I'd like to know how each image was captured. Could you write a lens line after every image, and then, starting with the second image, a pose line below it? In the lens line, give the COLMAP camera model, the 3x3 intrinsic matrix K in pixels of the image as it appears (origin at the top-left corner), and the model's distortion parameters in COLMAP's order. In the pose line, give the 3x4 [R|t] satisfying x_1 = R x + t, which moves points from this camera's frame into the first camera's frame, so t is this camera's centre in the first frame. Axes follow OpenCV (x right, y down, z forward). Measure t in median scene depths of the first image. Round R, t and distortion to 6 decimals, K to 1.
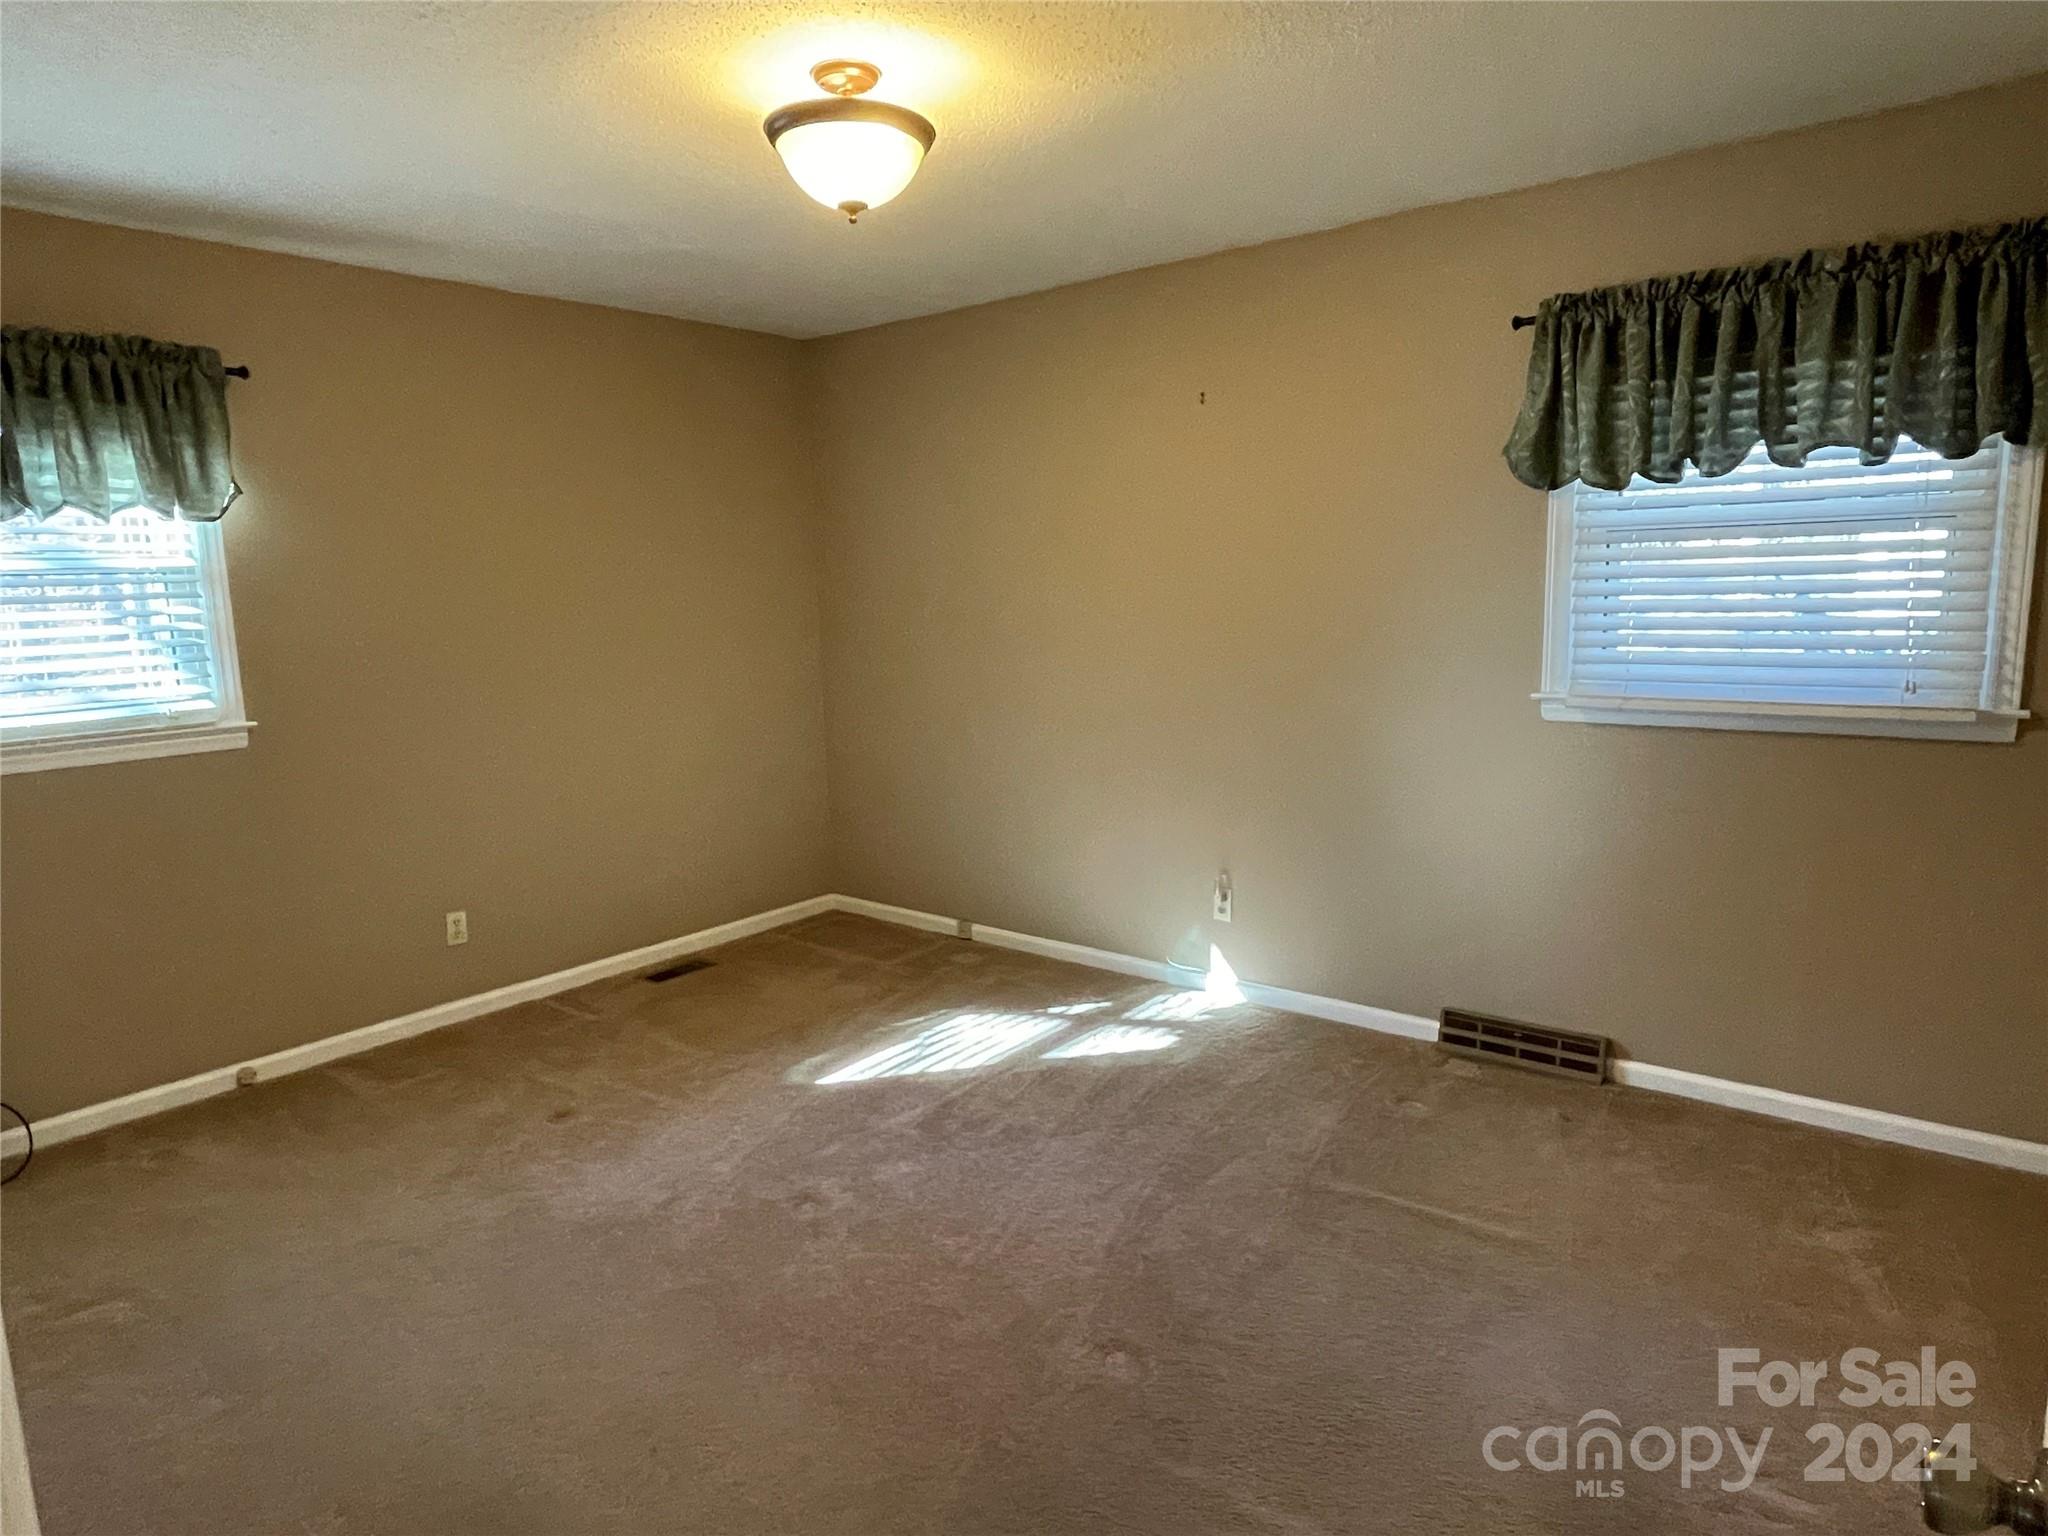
lens RADIAL K [[1231.4, 0, 1029.8], [0, 1231.4, 761.1], [0, 0, 1]] dist [0.001018, -0.006110]
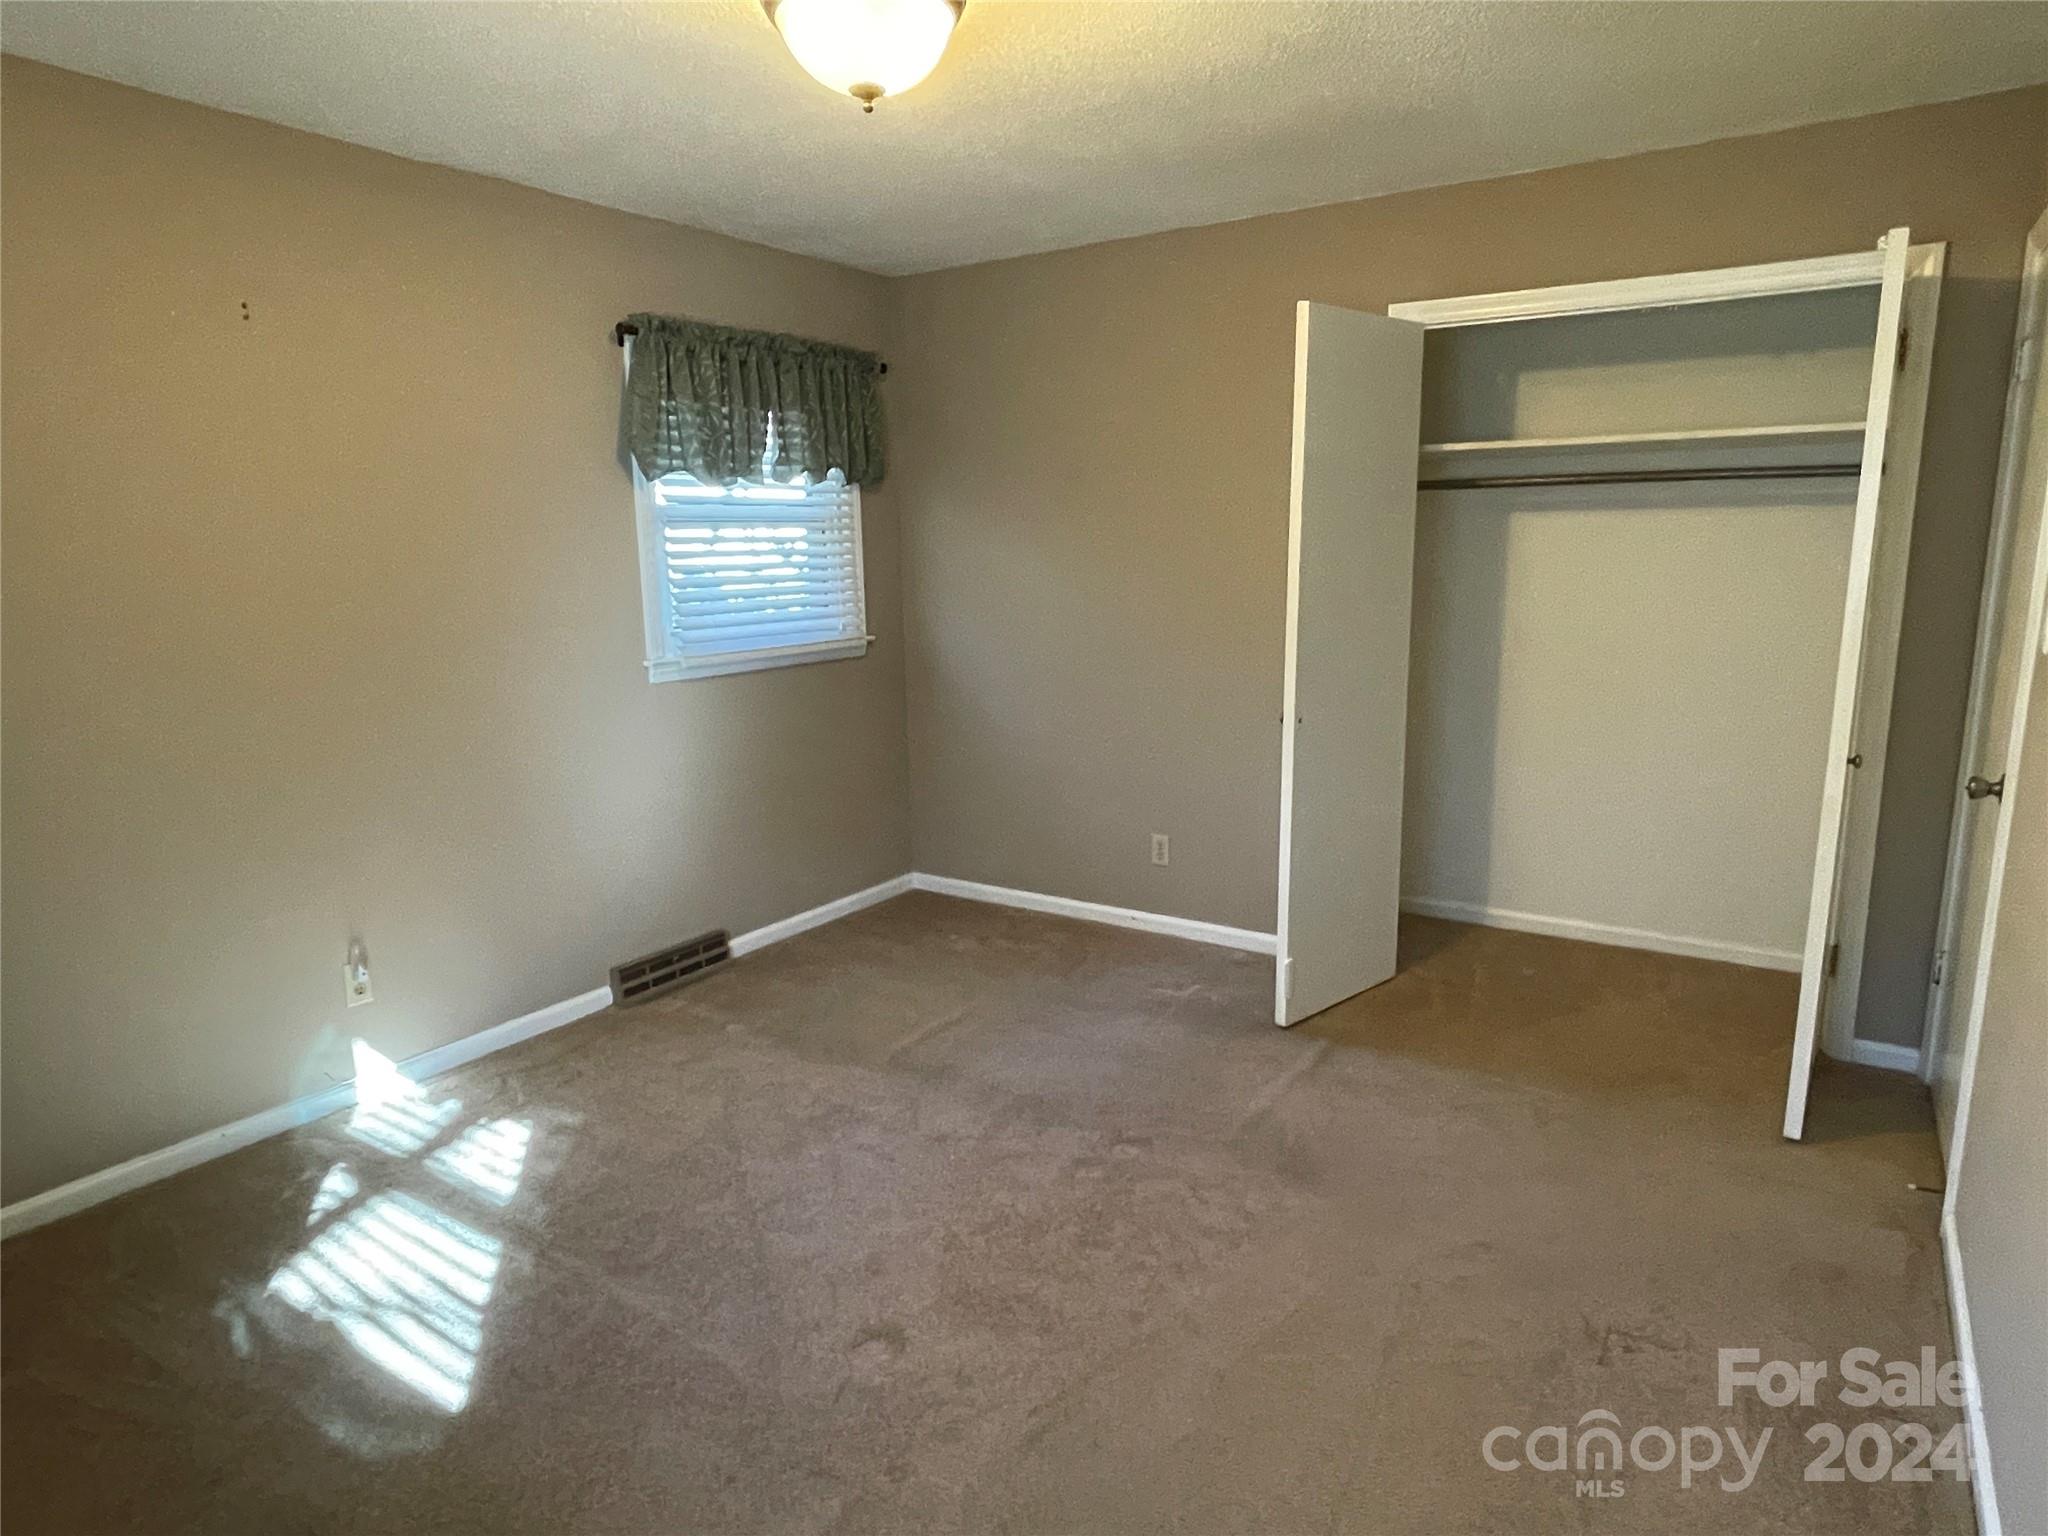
lens RADIAL K [[1231.4, 0, 1032.4], [0, 1231.4, 772.8], [0, 0, 1]] dist [0.001018, -0.006110]
pose [[-0.096824, -0.165859, 0.981385, -0.721568], [0.159530, 0.970683, 0.179789, -0.097976], [-0.982433, 0.173968, -0.067526, 0.704688]]
